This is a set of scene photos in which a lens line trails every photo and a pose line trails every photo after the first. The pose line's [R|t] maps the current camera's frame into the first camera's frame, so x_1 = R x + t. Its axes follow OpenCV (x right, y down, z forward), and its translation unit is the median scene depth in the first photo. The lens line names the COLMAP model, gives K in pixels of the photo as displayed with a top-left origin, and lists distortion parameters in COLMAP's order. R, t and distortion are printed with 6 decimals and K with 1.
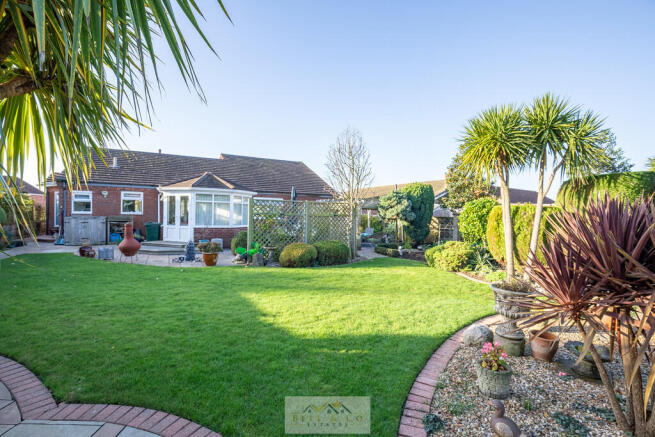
lens RADIAL K [[296.9, 0, 324.6], [0, 296.9, 224.7], [0, 0, 1]] dist [-0.026103, 0.000378]
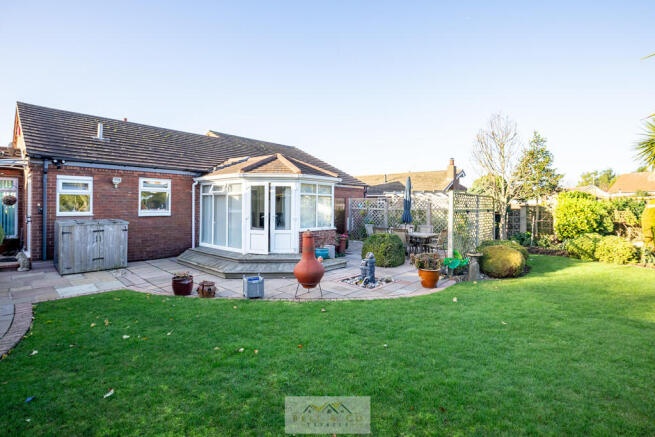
lens RADIAL K [[296.9, 0, 327.9], [0, 296.9, 213.7], [0, 0, 1]] dist [-0.026103, 0.000378]
pose [[0.932878, -0.026804, 0.359194, -0.604916], [0.026038, 0.999637, 0.006970, -0.034810], [-0.359251, 0.002850, 0.933237, 0.300399]]
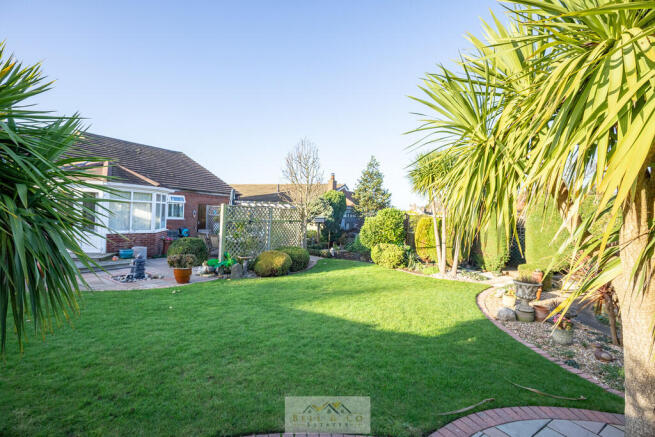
lens RADIAL K [[296.9, 0, 324.3], [0, 296.9, 220.5], [0, 0, 1]] dist [-0.026103, 0.000378]
pose [[0.853434, 0.008014, 0.521139, -0.339784], [-0.013799, 0.999879, 0.007222, -0.037397], [-0.521018, -0.013355, 0.853441, 0.044211]]
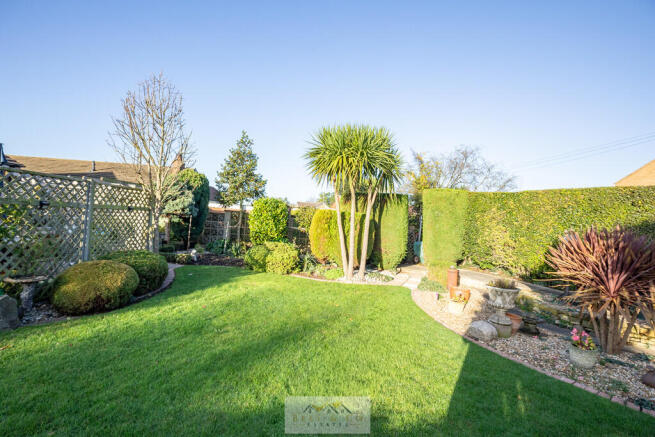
lens RADIAL K [[296.9, 0, 321.9], [0, 296.9, 219.8], [0, 0, 1]] dist [-0.026103, 0.000378]
pose [[0.477898, 0.011618, 0.878338, -0.259443], [-0.031877, 0.999483, 0.004123, -0.020002], [-0.877837, -0.029969, 0.478021, 0.301158]]
